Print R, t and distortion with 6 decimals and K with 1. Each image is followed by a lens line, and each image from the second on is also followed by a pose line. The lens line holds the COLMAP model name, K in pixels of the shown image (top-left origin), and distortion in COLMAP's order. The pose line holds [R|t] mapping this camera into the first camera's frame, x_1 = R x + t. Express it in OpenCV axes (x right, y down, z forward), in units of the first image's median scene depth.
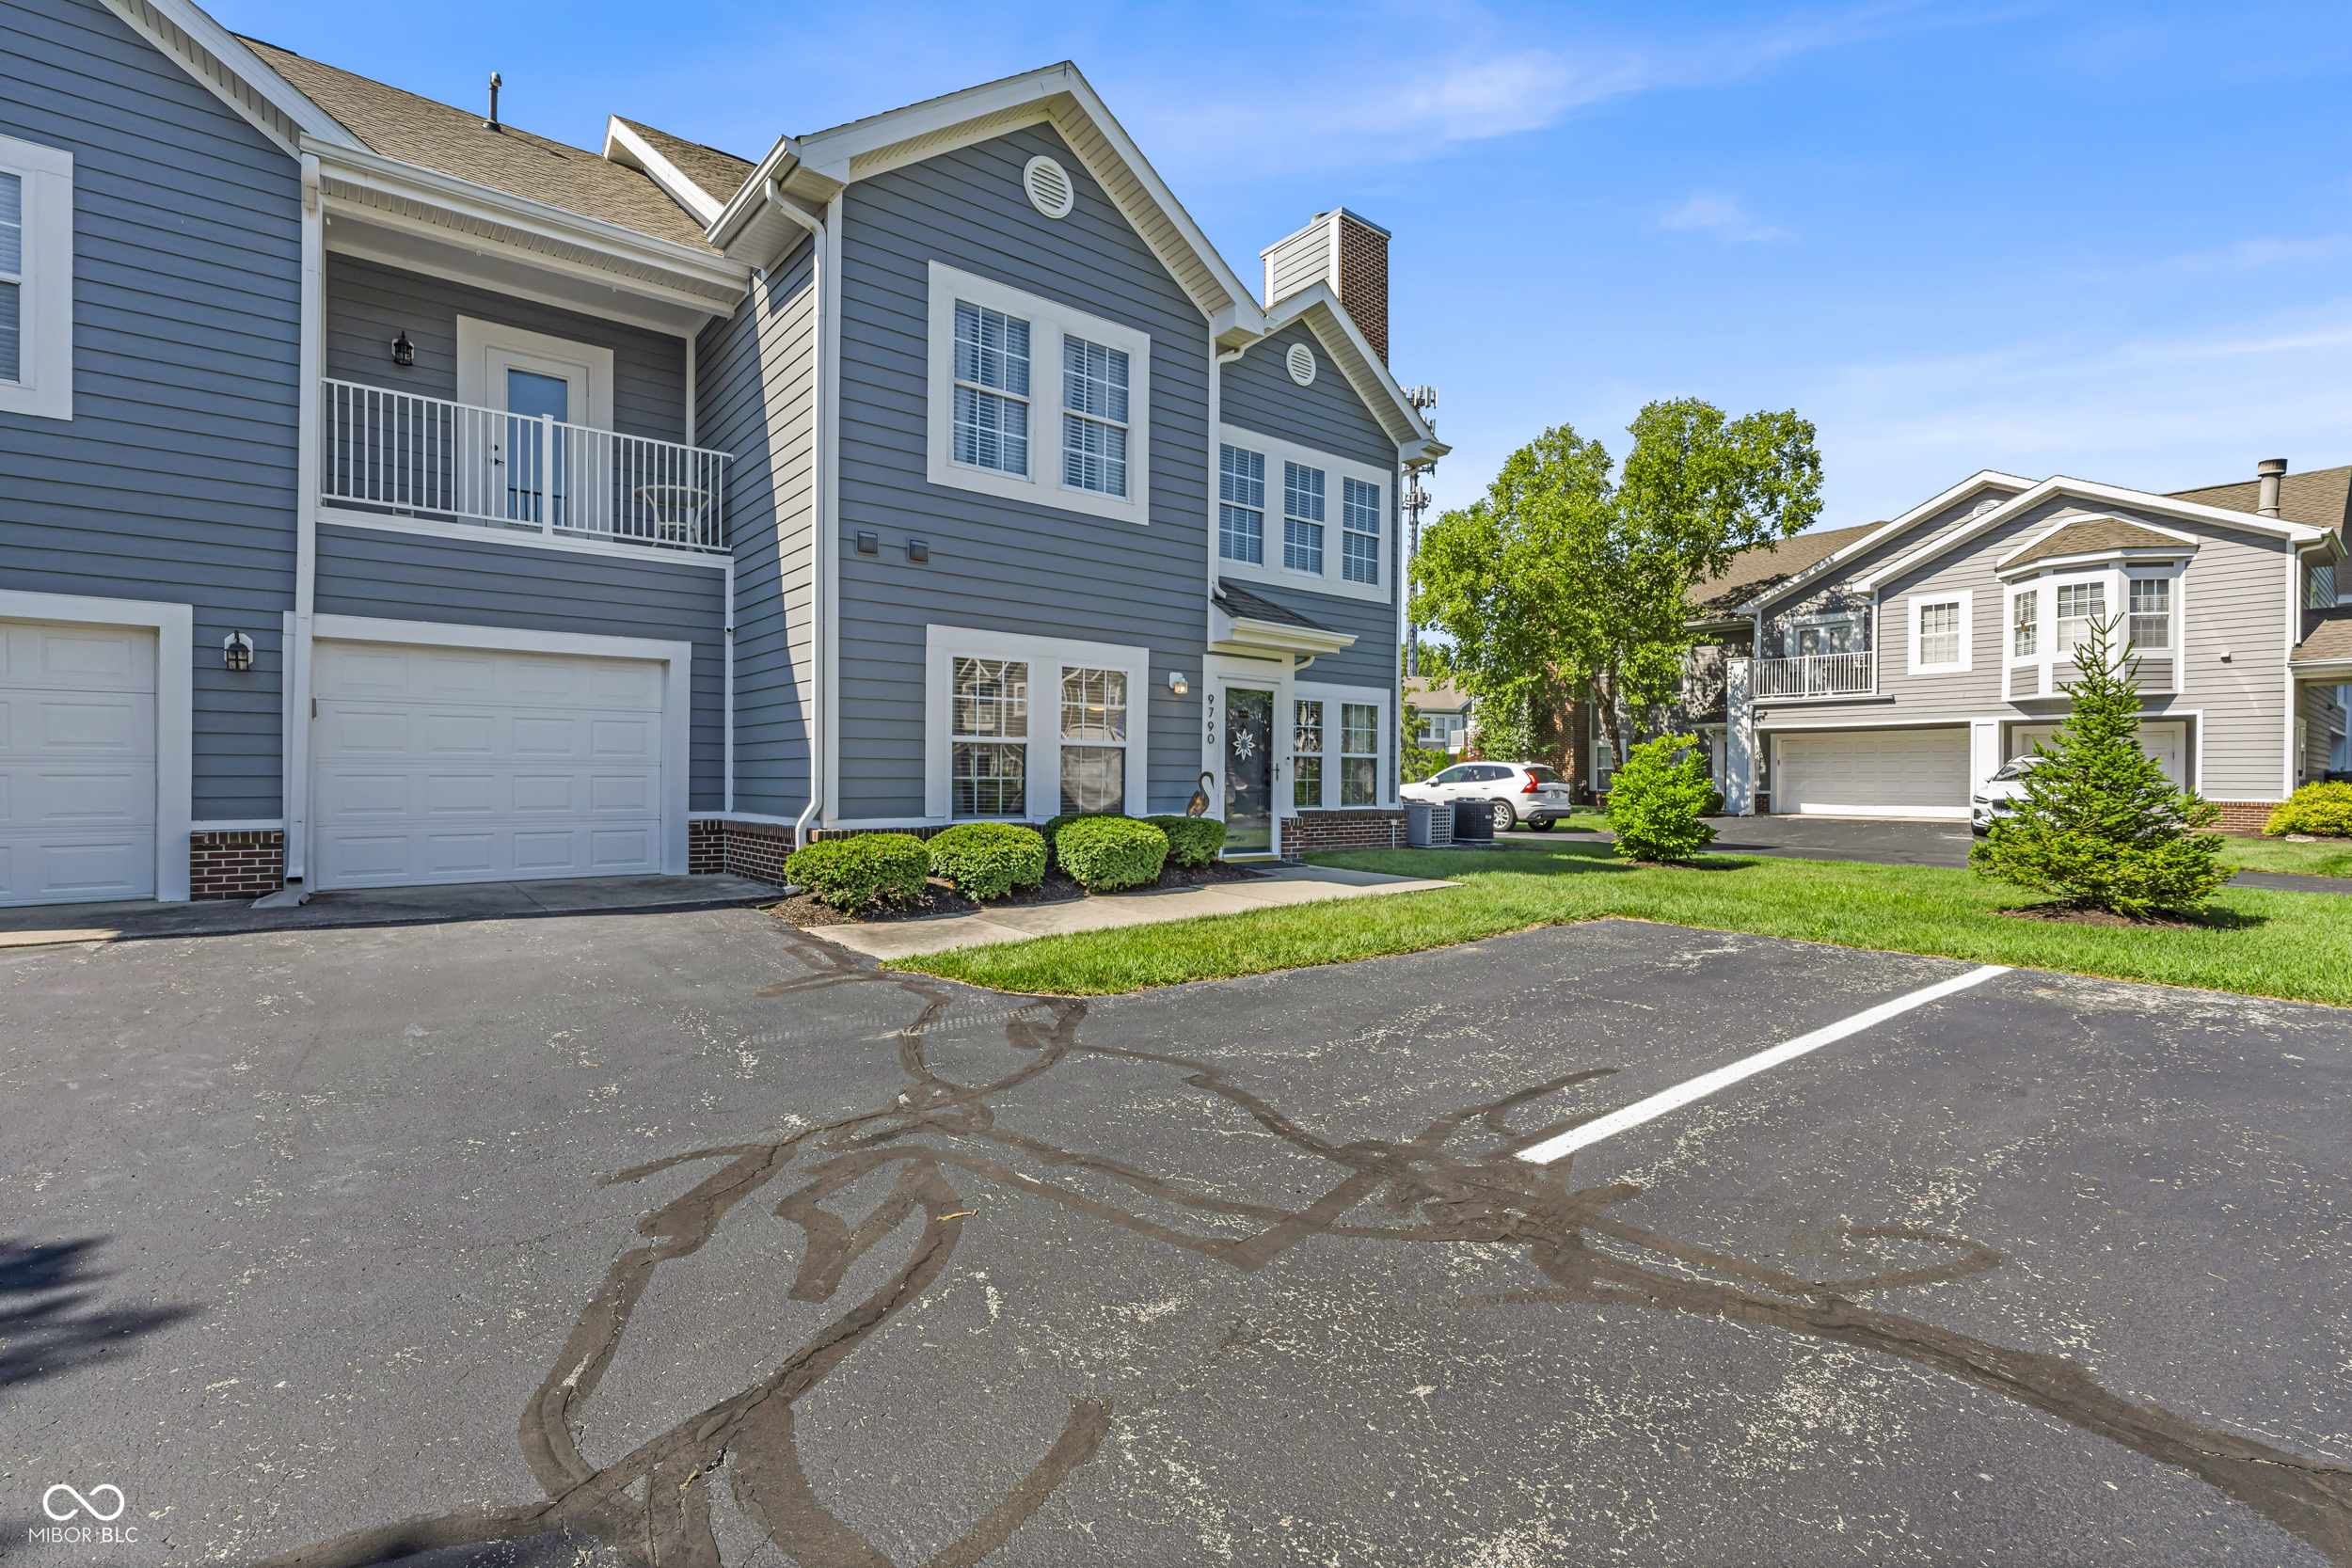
lens RADIAL K [[1048.6, 0, 1170.2], [0, 1048.6, 789.5], [0, 0, 1]] dist [-0.014952, 0.000531]
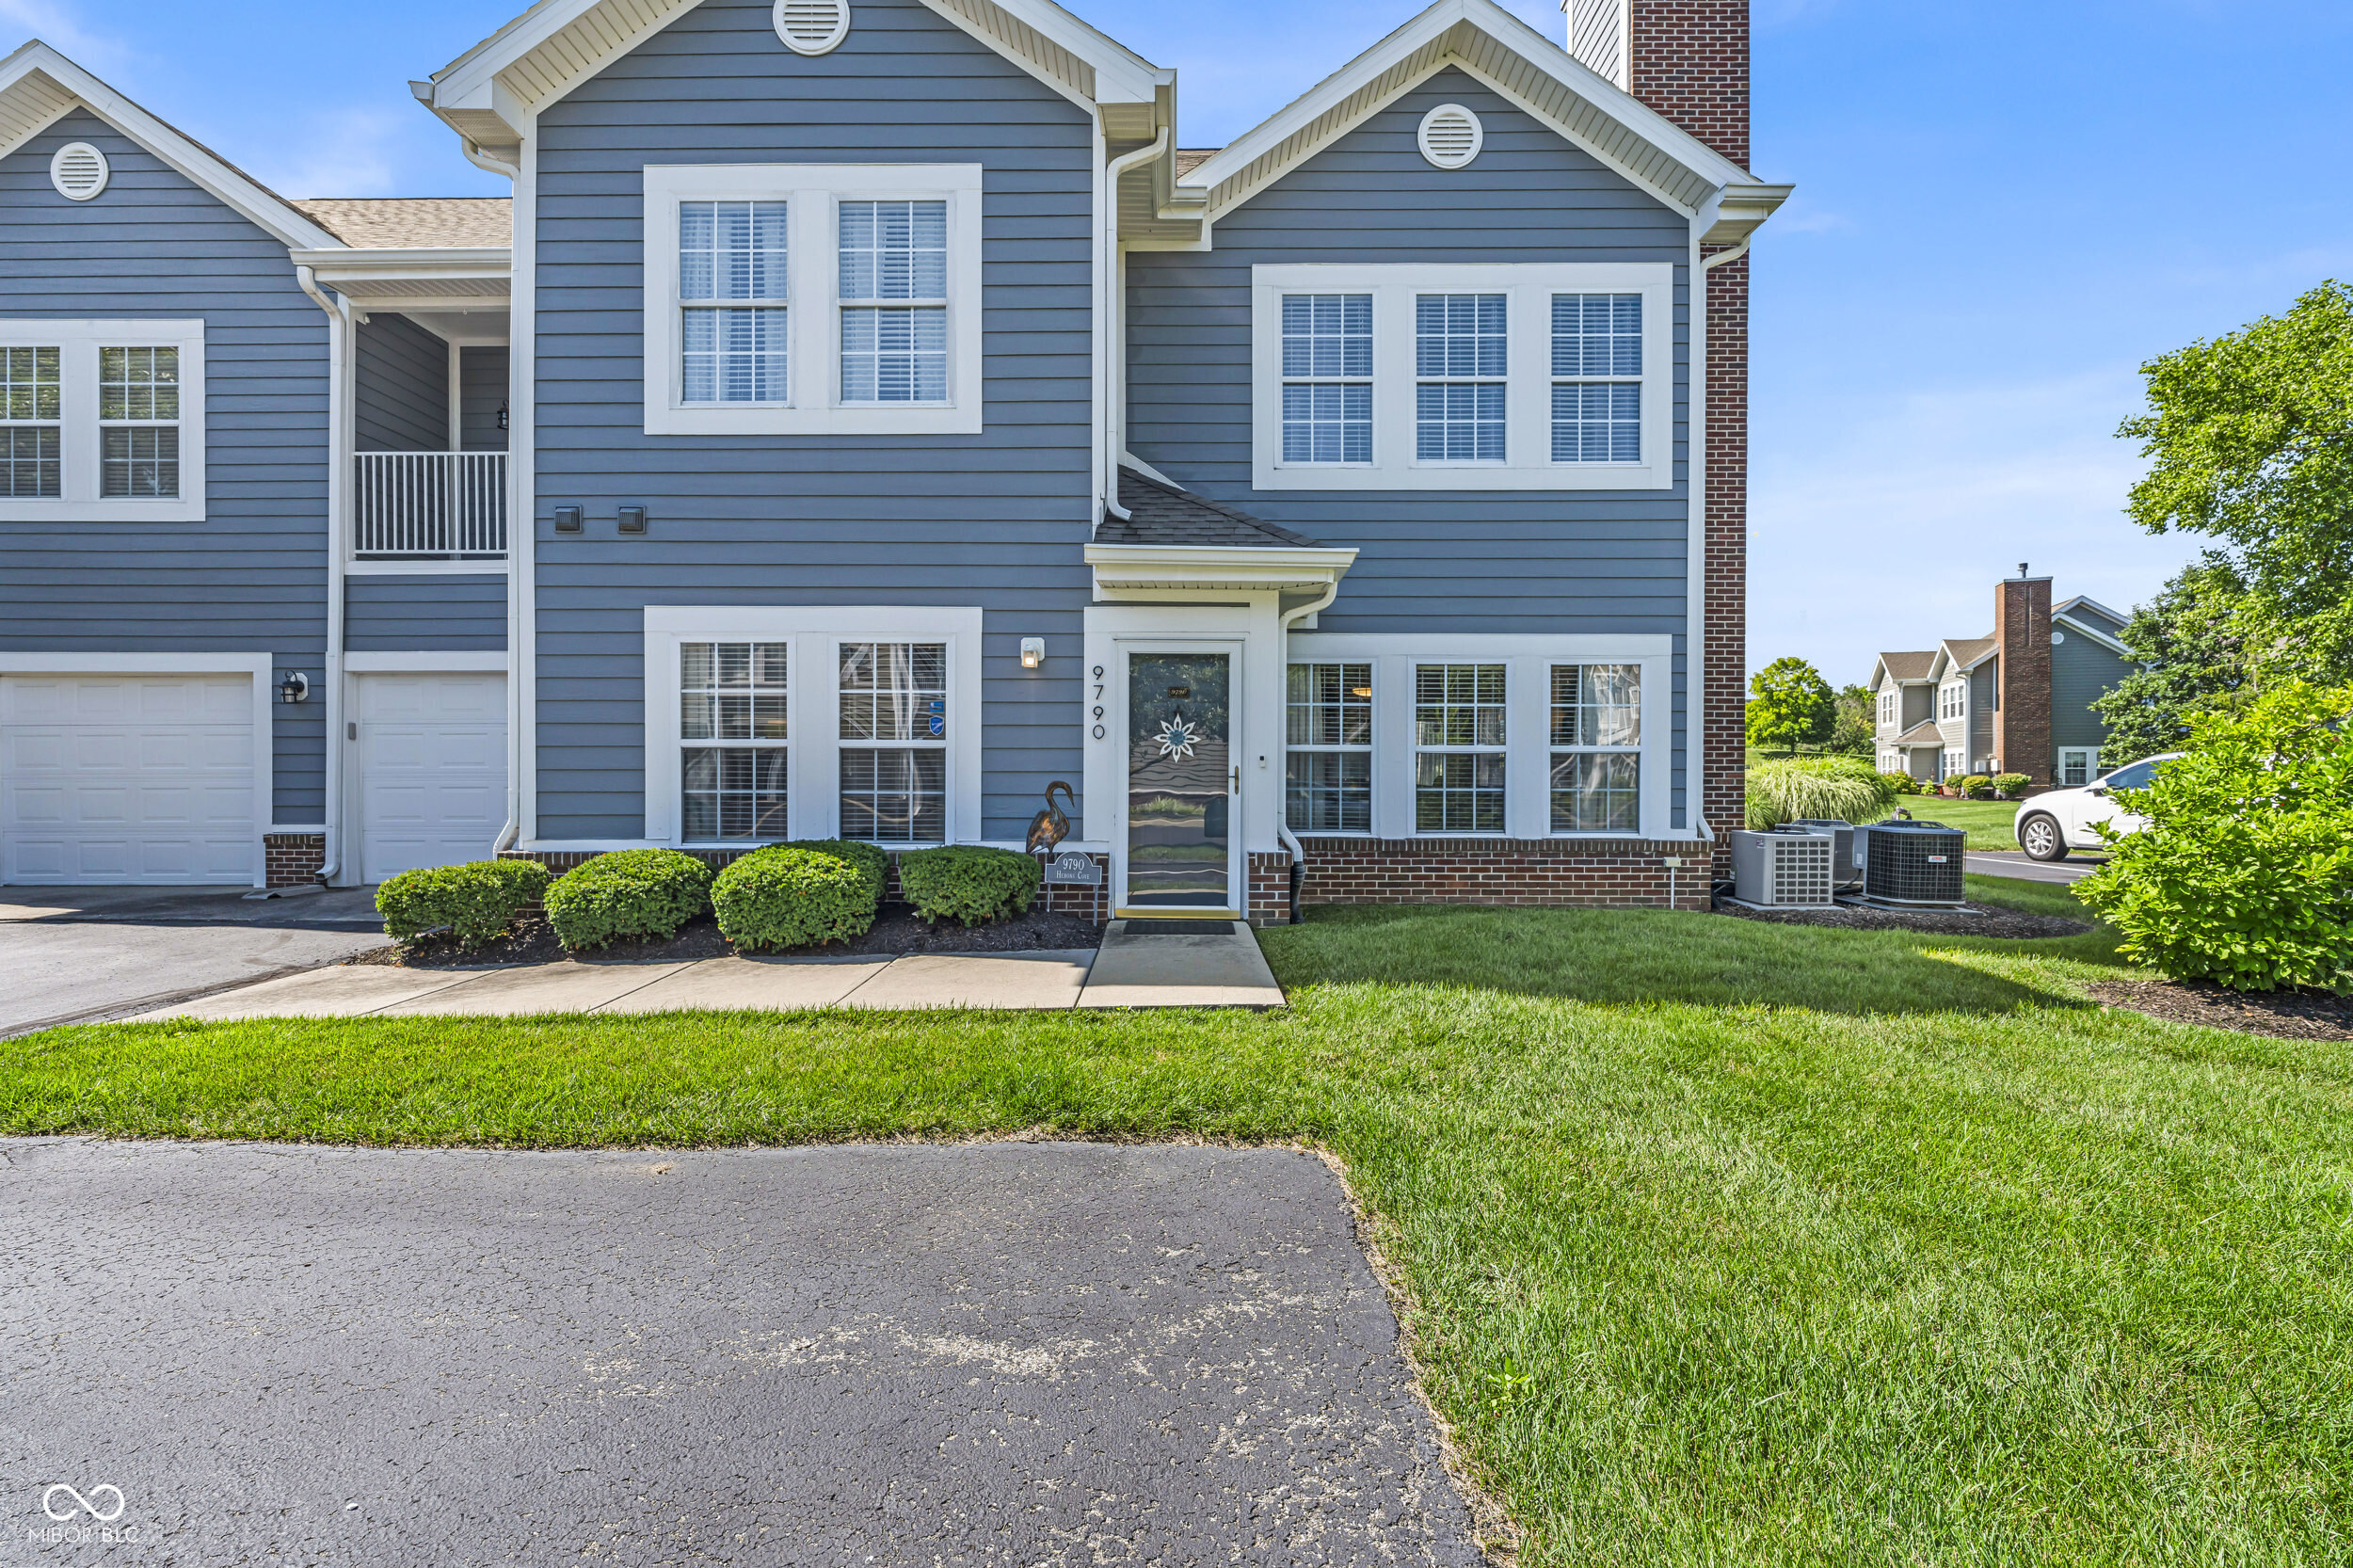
lens RADIAL K [[1049.1, 0, 1170.7], [0, 1049.1, 789.5], [0, 0, 1]] dist [-0.014952, 0.000531]
pose [[0.775482, 0.003437, -0.631360, 0.530424], [-0.003077, 0.999994, 0.001664, -0.013259], [0.631362, 0.000652, 0.775488, 0.538189]]
